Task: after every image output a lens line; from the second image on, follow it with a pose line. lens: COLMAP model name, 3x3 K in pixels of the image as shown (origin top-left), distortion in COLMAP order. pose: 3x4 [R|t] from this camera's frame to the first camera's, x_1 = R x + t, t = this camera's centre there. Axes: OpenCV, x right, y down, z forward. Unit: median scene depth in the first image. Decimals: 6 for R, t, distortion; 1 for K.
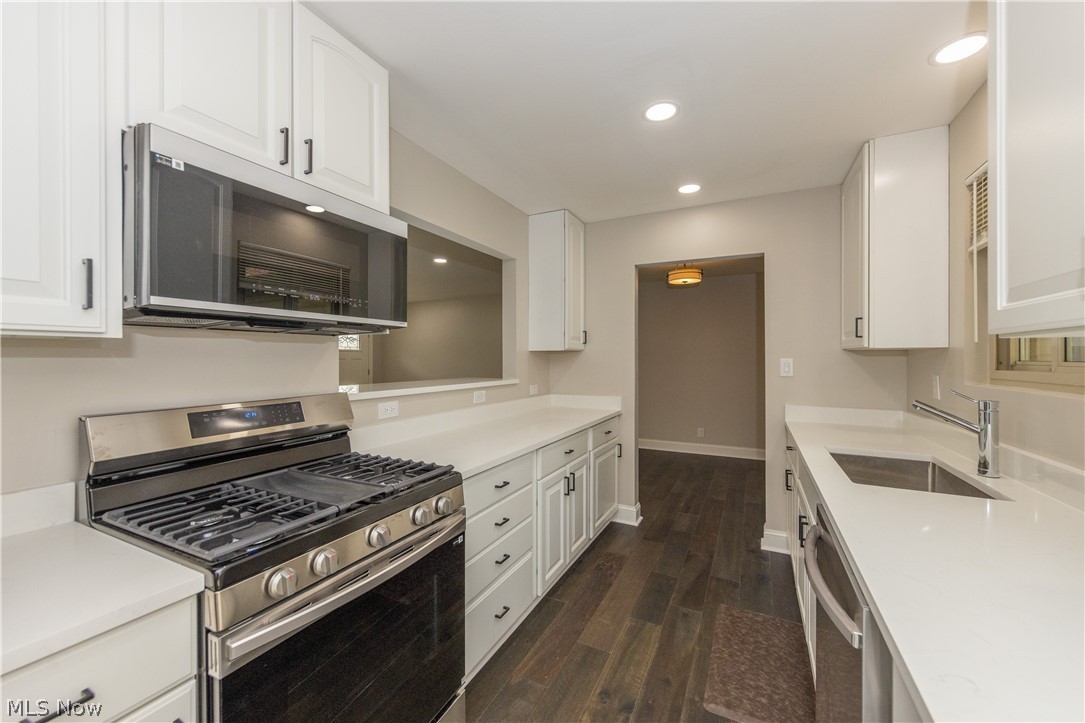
lens RADIAL K [[428.6, 0, 540.6], [0, 428.6, 358.0], [0, 0, 1]] dist [0.003211, 0.000025]
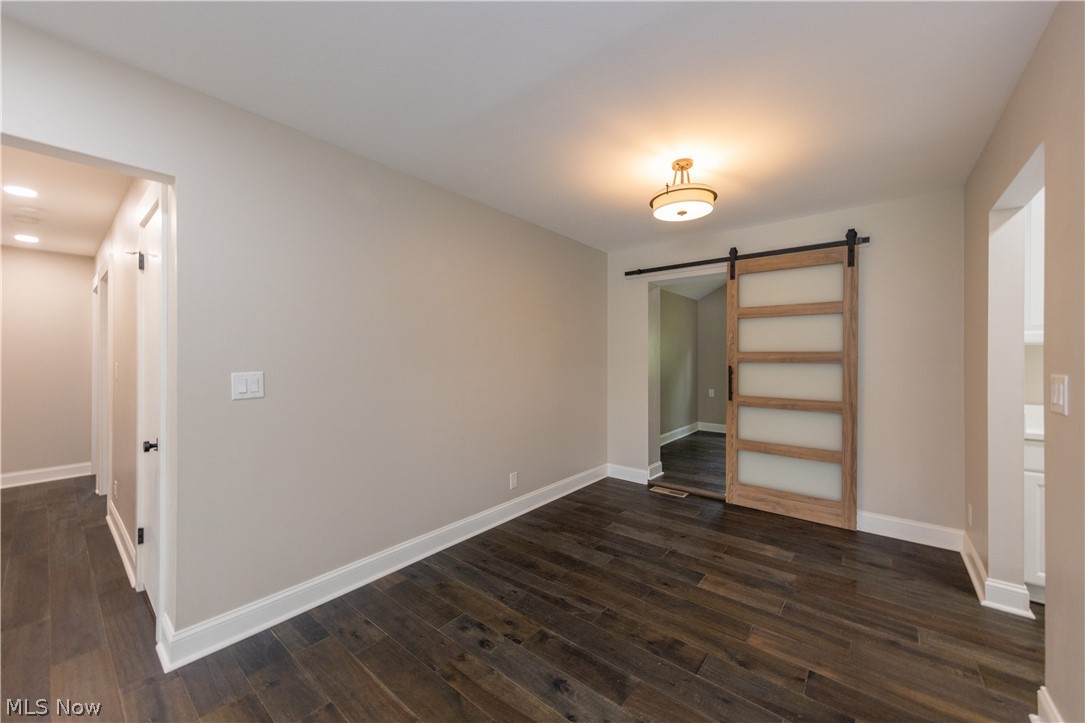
lens RADIAL K [[402.7, 0, 544.5], [0, 402.7, 357.3], [0, 0, 1]] dist [0.000058, 0.000050]
pose [[0.222856, 0.000184, 0.974851, -0.236448], [0.001138, 0.999999, -0.000449, 0.004940], [-0.974851, 0.001209, 0.222856, 1.211344]]
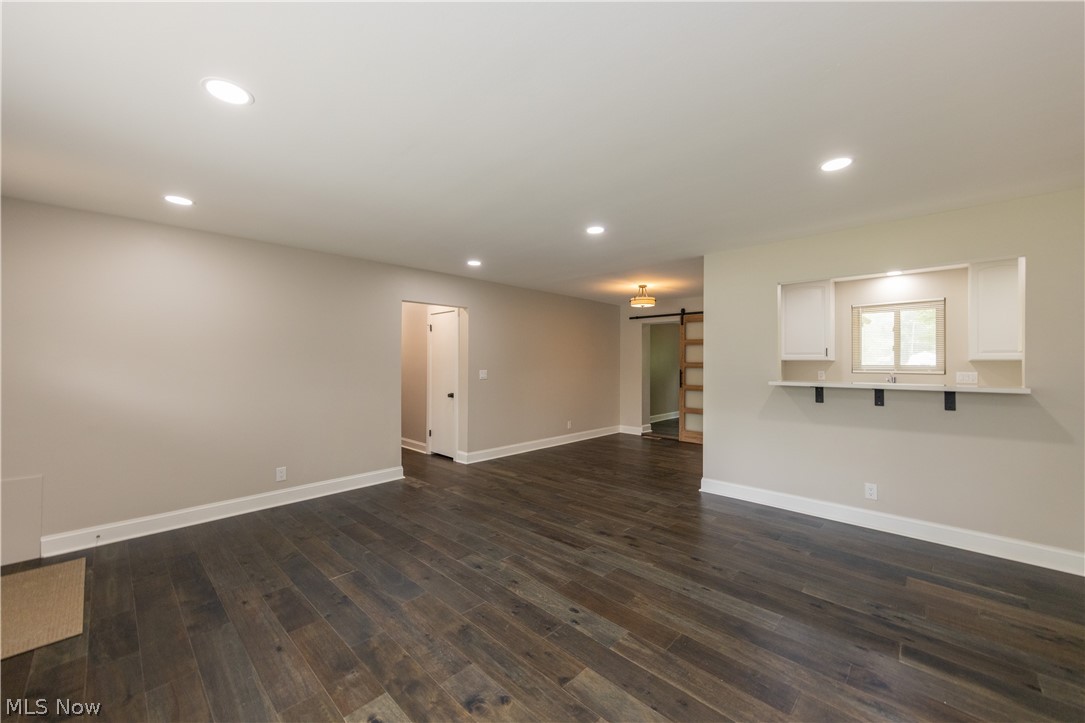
lens RADIAL K [[415.4, 0, 540.1], [0, 415.4, 359.5], [0, 0, 1]] dist [0.002876, 0.000113]
pose [[0.313442, 0.008734, 0.949567, -1.141637], [-0.002151, 0.999962, -0.008487, -0.003170], [-0.949605, 0.000618, 0.313449, 1.027414]]
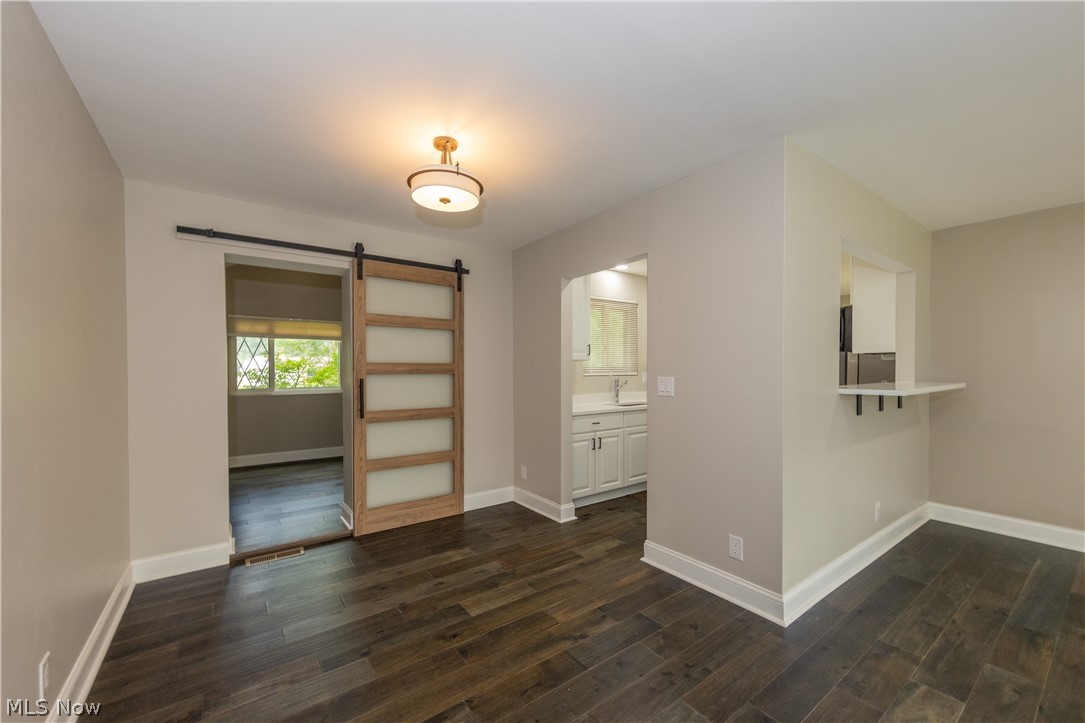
lens RADIAL K [[428.6, 0, 540.2], [0, 428.6, 374.5], [0, 0, 1]] dist [0.003211, 0.000025]
pose [[-0.887616, -0.005109, 0.460556, 0.029442], [0.003027, 0.999852, 0.016923, 0.003343], [-0.460575, 0.016415, -0.887469, 1.576558]]
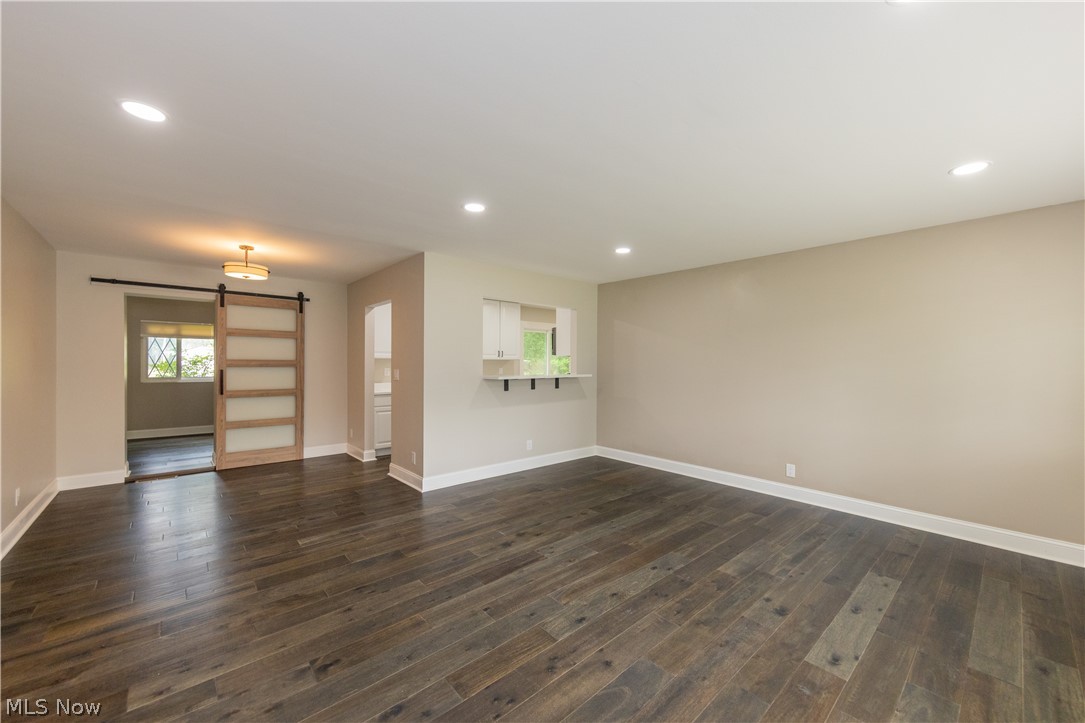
lens RADIAL K [[428.6, 0, 562.9], [0, 428.6, 365.4], [0, 0, 1]] dist [0.003211, 0.000025]
pose [[-0.933955, -0.008334, 0.357294, -0.708398], [-0.005394, 0.999943, 0.009224, -0.006258], [-0.357350, 0.006687, -0.933946, 1.847885]]
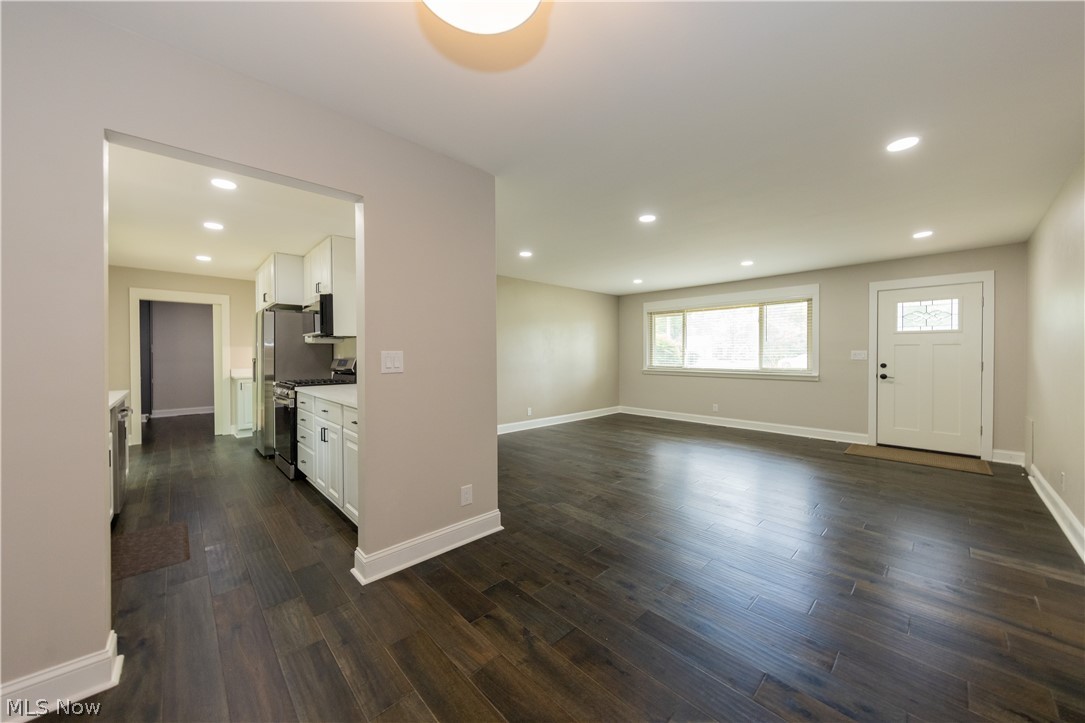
lens RADIAL K [[385.1, 0, 550.4], [0, 385.1, 357.4], [0, 0, 1]] dist [-0.002675, -0.000015]
pose [[-0.327469, 0.011291, -0.944795, 0.596526], [0.006863, 0.999931, 0.009572, 0.024840], [0.944837, -0.003350, -0.327523, 1.266128]]
